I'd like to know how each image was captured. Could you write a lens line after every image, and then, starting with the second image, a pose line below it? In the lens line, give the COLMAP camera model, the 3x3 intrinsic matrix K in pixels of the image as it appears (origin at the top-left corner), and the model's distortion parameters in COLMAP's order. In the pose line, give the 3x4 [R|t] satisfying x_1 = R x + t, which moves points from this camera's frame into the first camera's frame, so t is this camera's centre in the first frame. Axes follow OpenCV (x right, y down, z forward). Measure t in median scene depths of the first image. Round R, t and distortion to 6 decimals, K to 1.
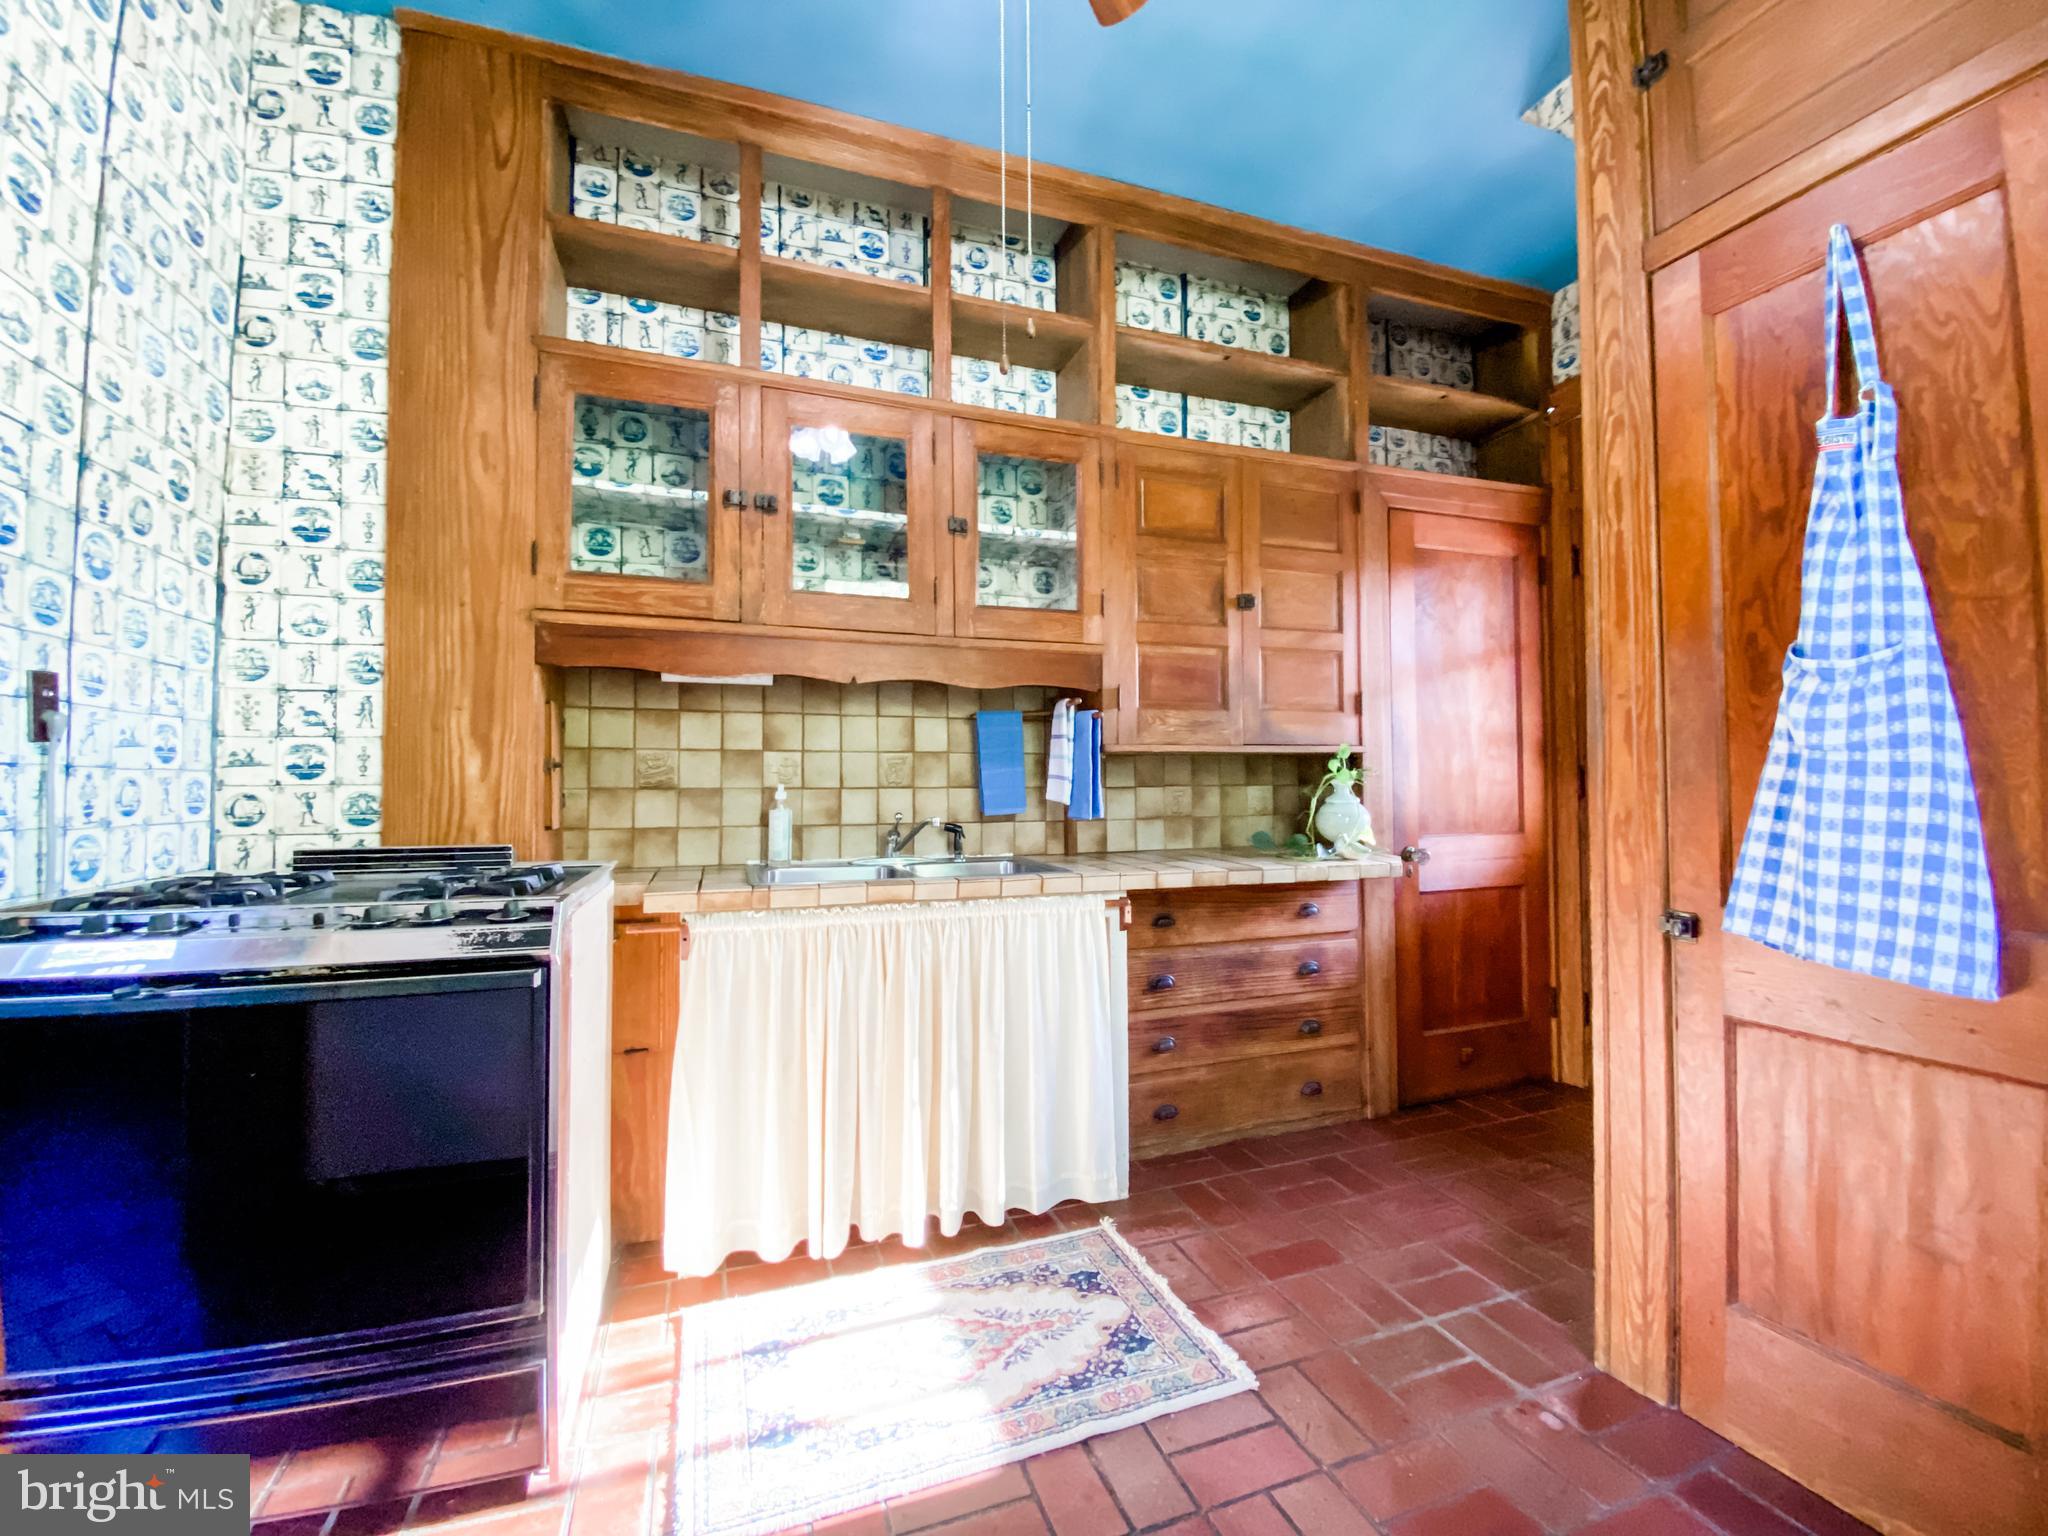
lens RADIAL K [[835.5, 0, 1015.0], [0, 835.5, 761.0], [0, 0, 1]] dist [0.019175, -0.020239]
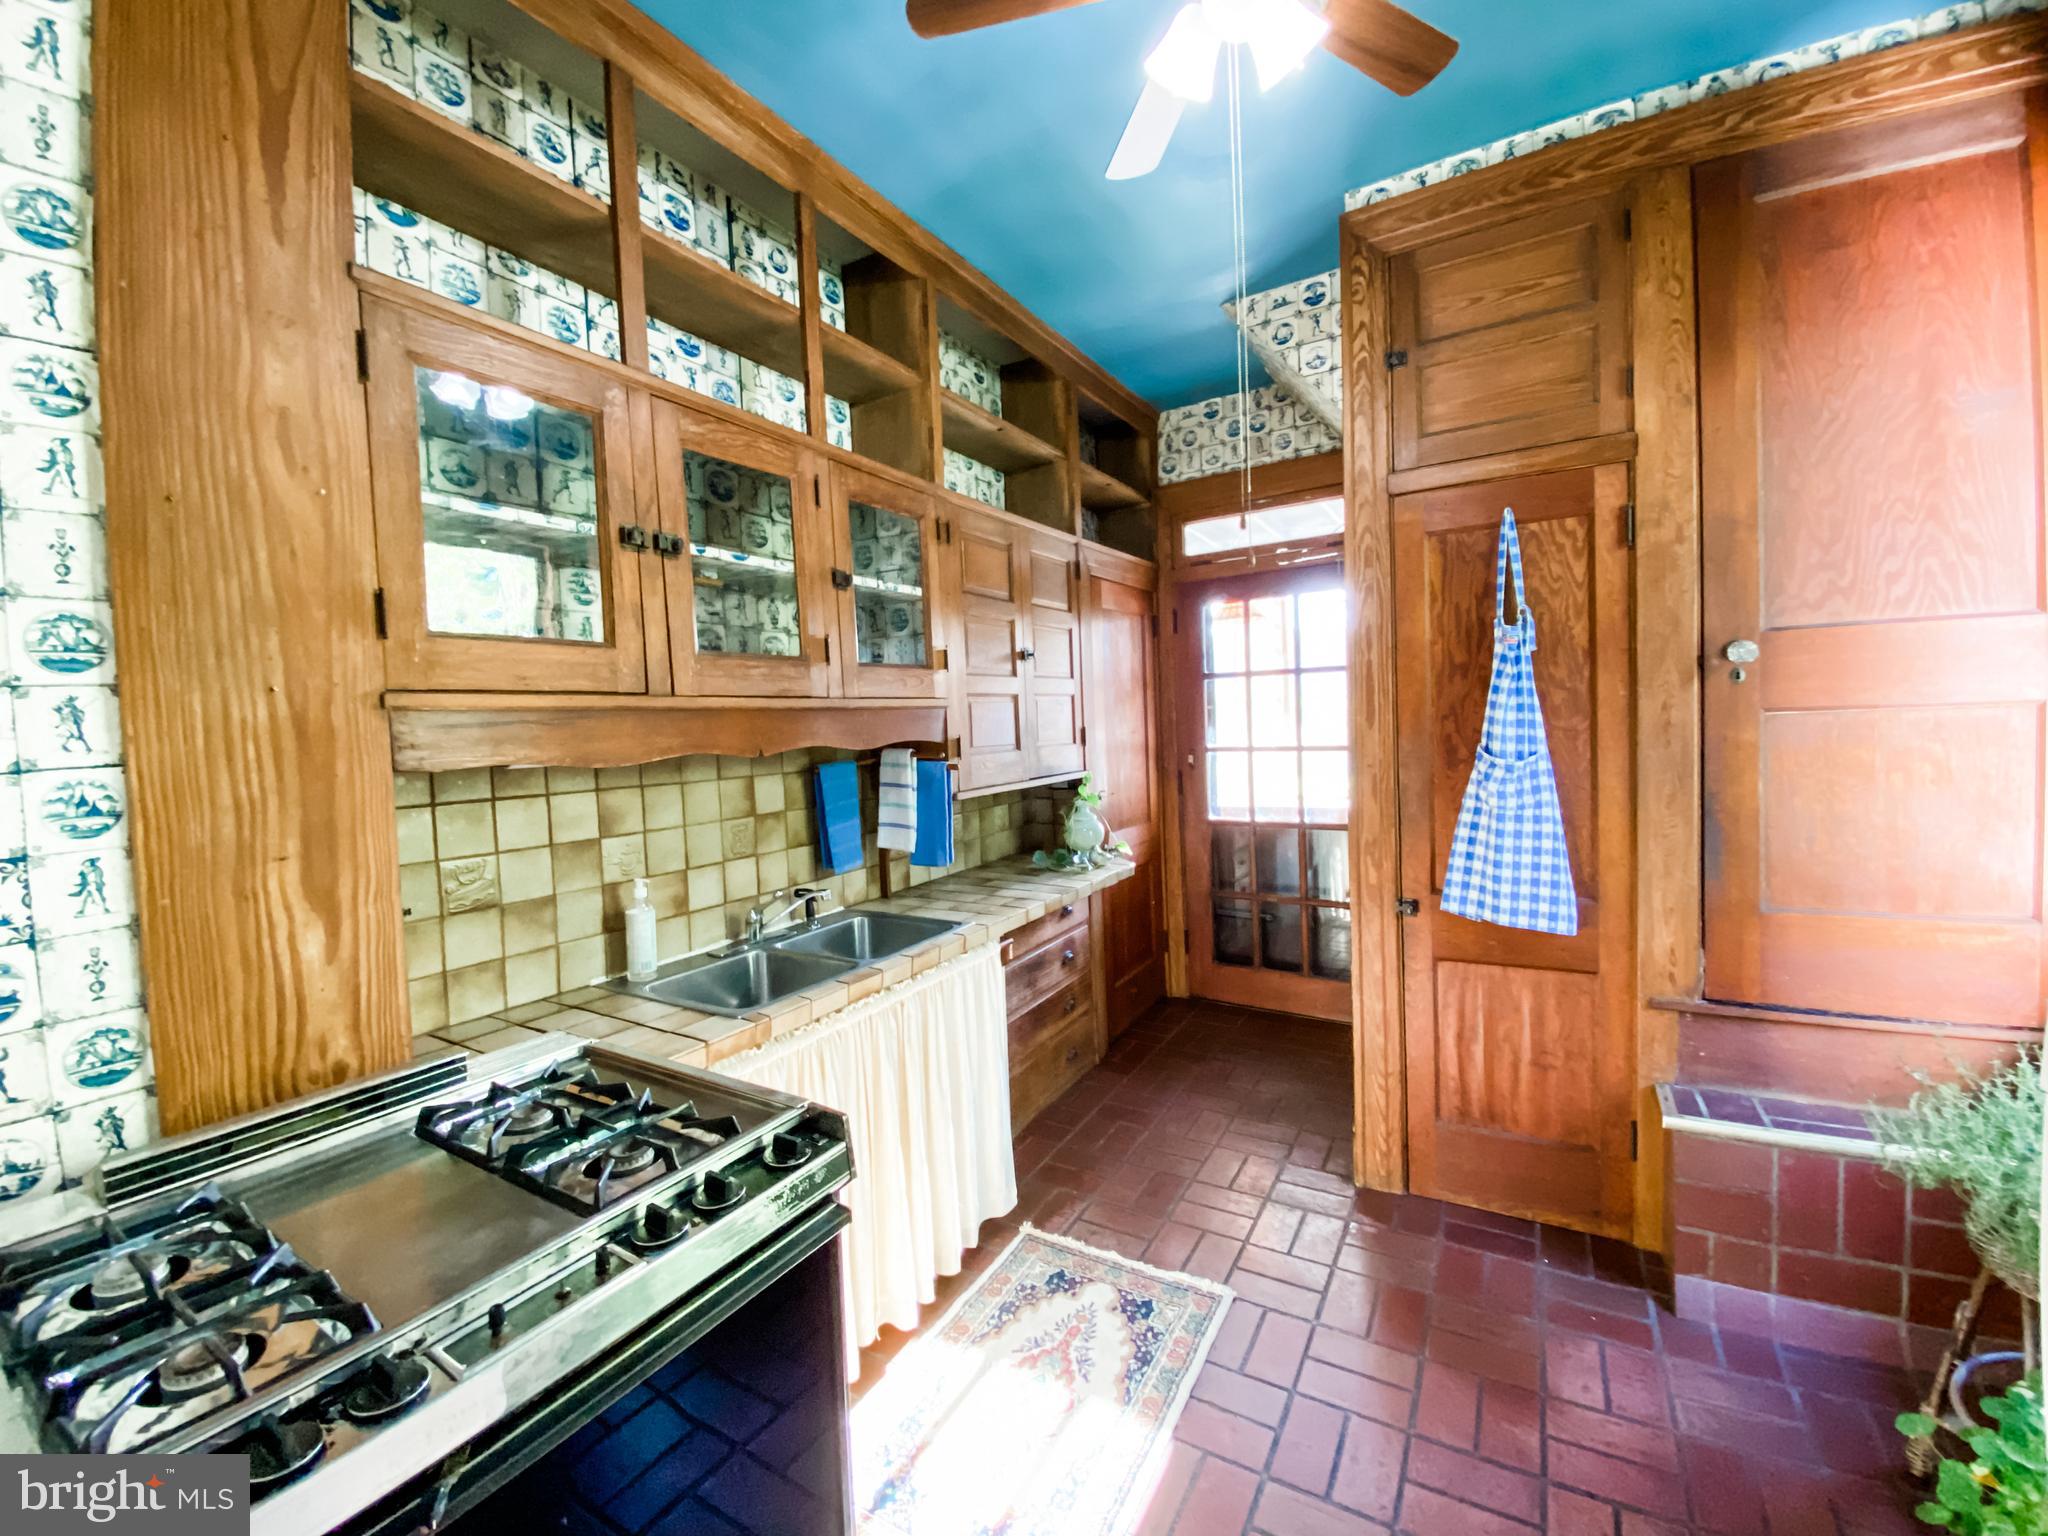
lens RADIAL K [[835.5, 0, 1015.0], [0, 835.5, 761.0], [0, 0, 1]] dist [0.019175, -0.020239]
pose [[0.771437, -0.058204, 0.633638, -0.561511], [0.021576, 0.997628, 0.065371, -0.145286], [-0.635940, -0.036758, 0.770863, 0.155034]]
